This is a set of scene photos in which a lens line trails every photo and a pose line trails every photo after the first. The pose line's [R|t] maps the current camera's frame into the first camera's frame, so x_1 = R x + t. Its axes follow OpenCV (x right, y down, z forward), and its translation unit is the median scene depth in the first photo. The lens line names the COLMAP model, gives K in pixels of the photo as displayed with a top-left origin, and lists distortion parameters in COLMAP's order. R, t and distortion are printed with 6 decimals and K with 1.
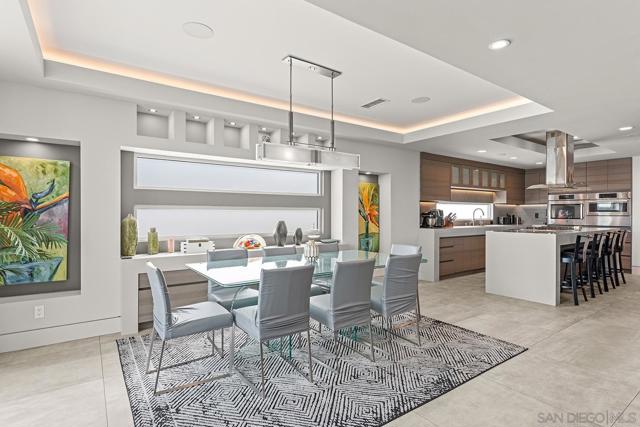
lens RADIAL K [[327.0, 0, 320.0], [0, 327.0, 213.5], [0, 0, 1]] dist [-0.000695, -0.000559]
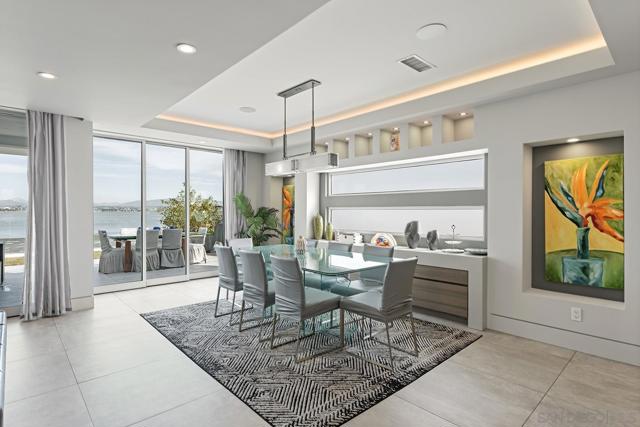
lens RADIAL K [[331.8, 0, 320.0], [0, 331.8, 213.5], [0, 0, 1]] dist [0.002780, 0.000646]
pose [[0.136283, 0.007840, -0.990639, 0.788727], [0.000478, 0.999968, 0.007979, -0.006058], [0.990670, -0.001560, 0.136275, 0.614424]]
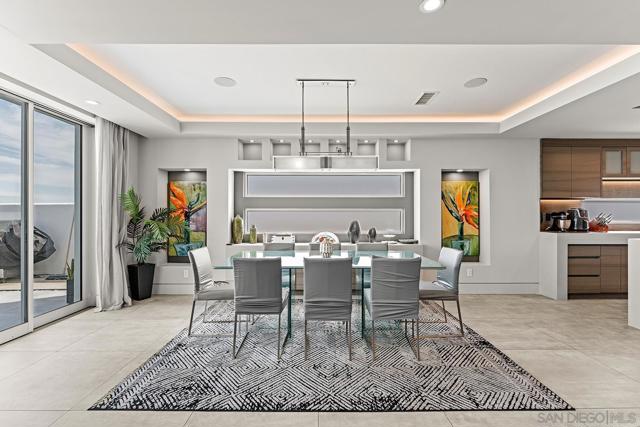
lens RADIAL K [[286.0, 0, 320.0], [0, 286.0, 213.5], [0, 0, 1]] dist [-0.003425, -0.000438]
pose [[0.821851, -0.002254, -0.569699, 0.346481], [0.001441, 0.999997, -0.001877, -0.000379], [0.569701, 0.000722, 0.821852, 0.126357]]
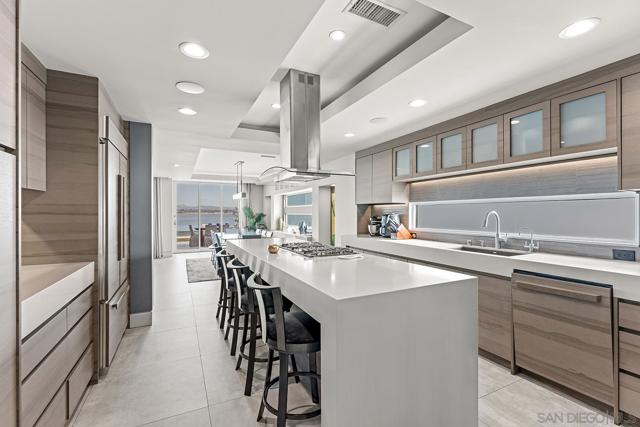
lens RADIAL K [[279.5, 0, 320.0], [0, 279.5, 213.5], [0, 0, 1]] dist [-0.000293, -0.000091]
pose [[-0.145124, -0.000939, -0.989413, 1.470437], [0.001526, 0.999998, -0.001173, -0.018360], [0.989412, -0.001680, -0.145122, 1.347804]]
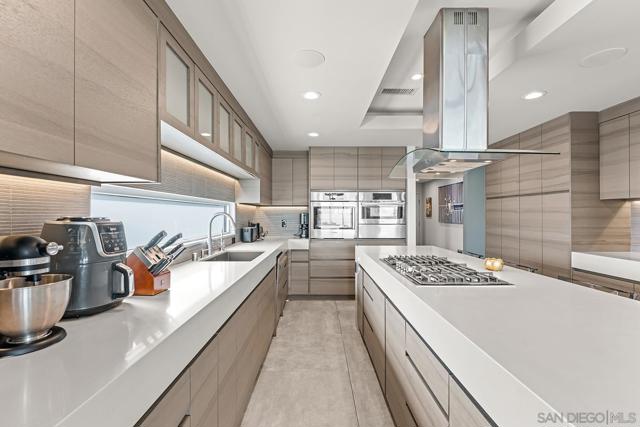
lens RADIAL K [[284.4, 0, 320.0], [0, 284.4, 213.5], [0, 0, 1]] dist [-0.000672, -0.000154]
pose [[0.570905, 0.003602, 0.821008, 0.430913], [-0.000471, 0.999992, -0.004060, -0.020909], [-0.821016, 0.001931, 0.570902, 1.141885]]
